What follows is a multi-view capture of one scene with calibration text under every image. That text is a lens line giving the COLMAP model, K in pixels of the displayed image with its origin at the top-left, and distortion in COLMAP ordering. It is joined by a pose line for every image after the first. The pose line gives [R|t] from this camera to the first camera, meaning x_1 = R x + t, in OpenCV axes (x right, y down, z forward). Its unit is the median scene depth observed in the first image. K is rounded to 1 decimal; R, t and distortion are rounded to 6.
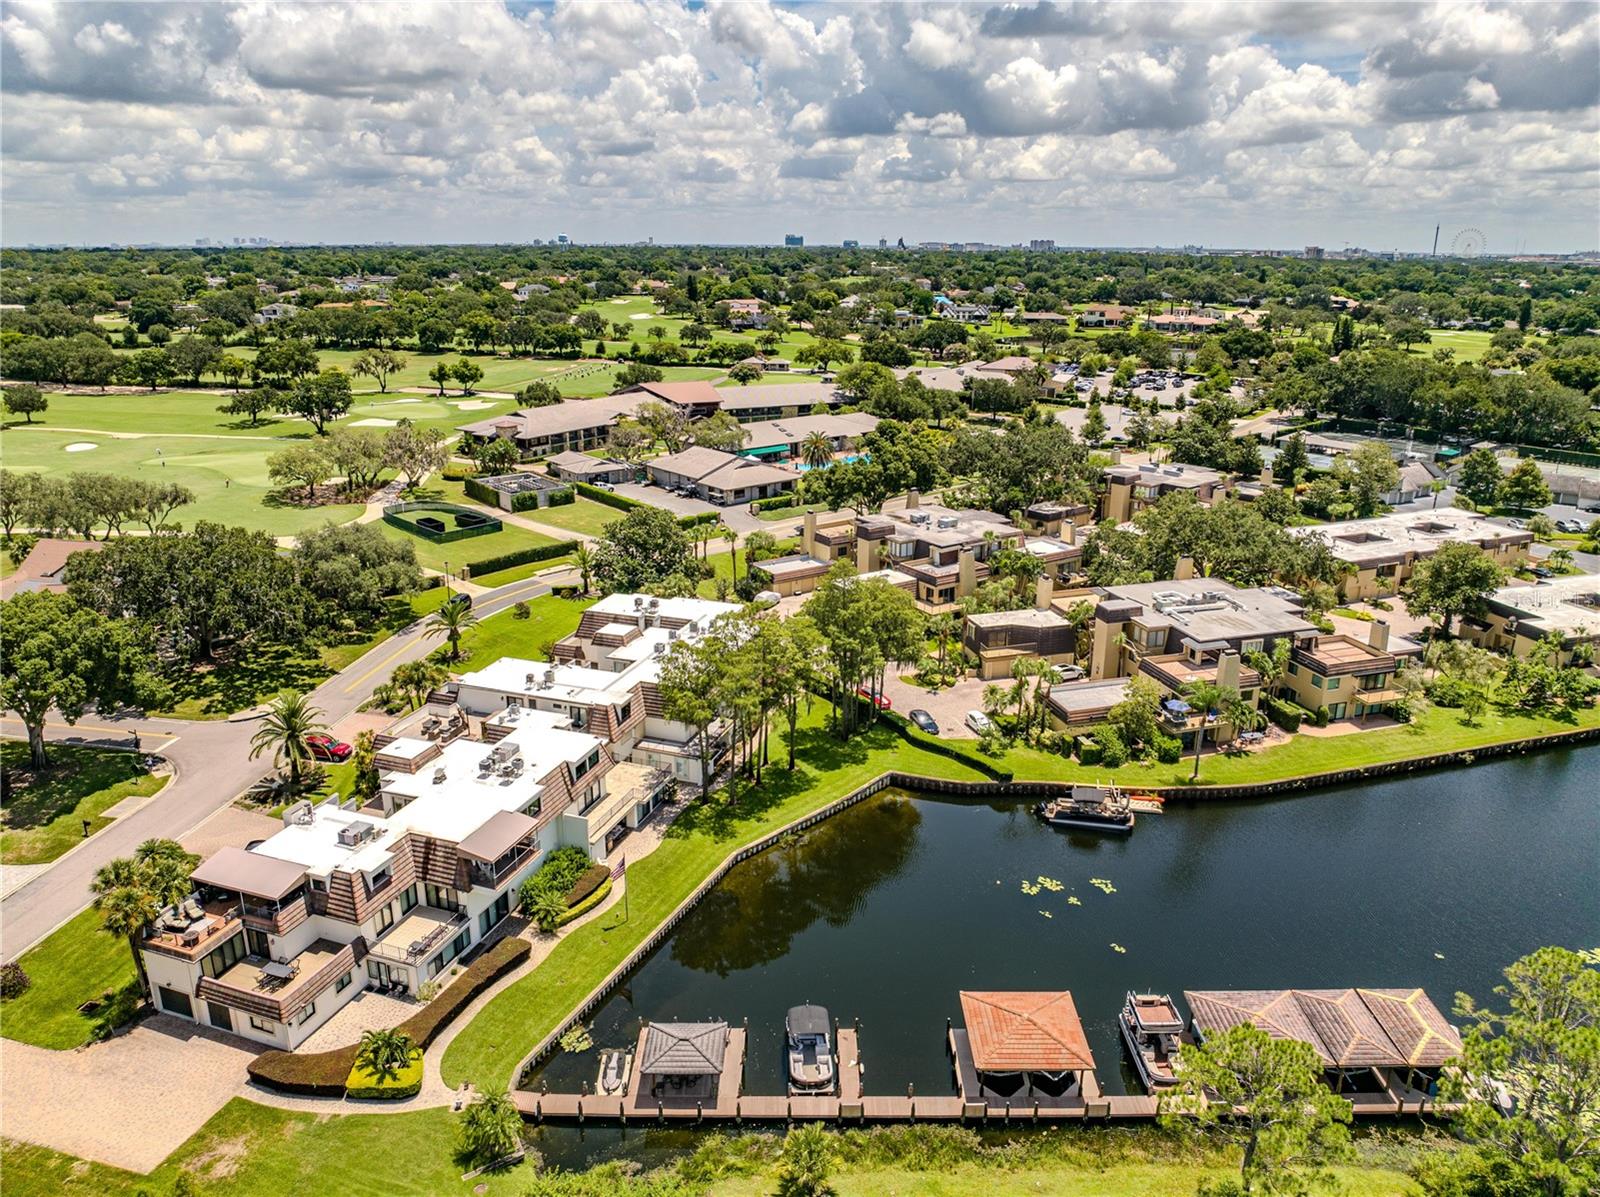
lens RADIAL K [[1122.5, 0, 800.0], [0, 1122.5, 598.5], [0, 0, 1]] dist [-0.033827, -0.000247]
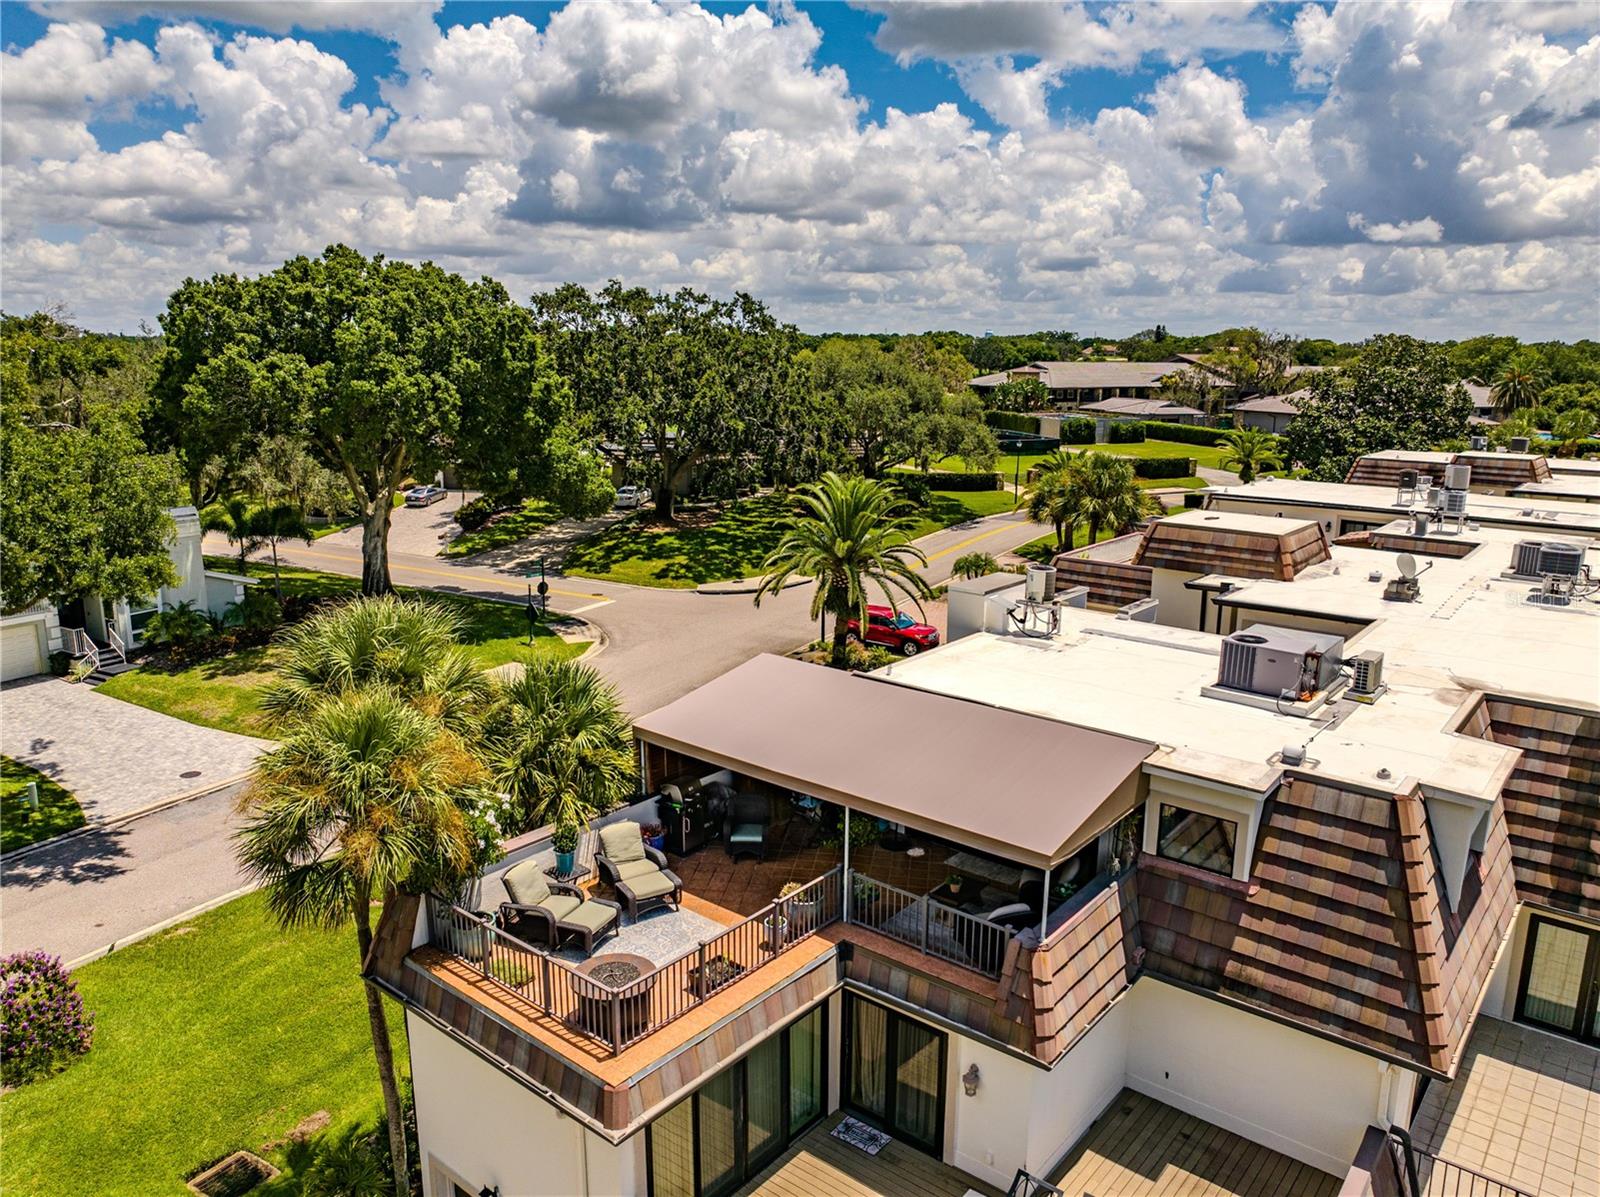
lens RADIAL K [[1122.5, 0, 800.0], [0, 1122.5, 598.5], [0, 0, 1]] dist [-0.033827, -0.000247]
pose [[0.938130, 0.073244, -0.338449, -0.437954], [-0.105499, 0.991365, -0.077885, 0.239087], [0.329822, 0.108773, 0.937756, 0.783191]]
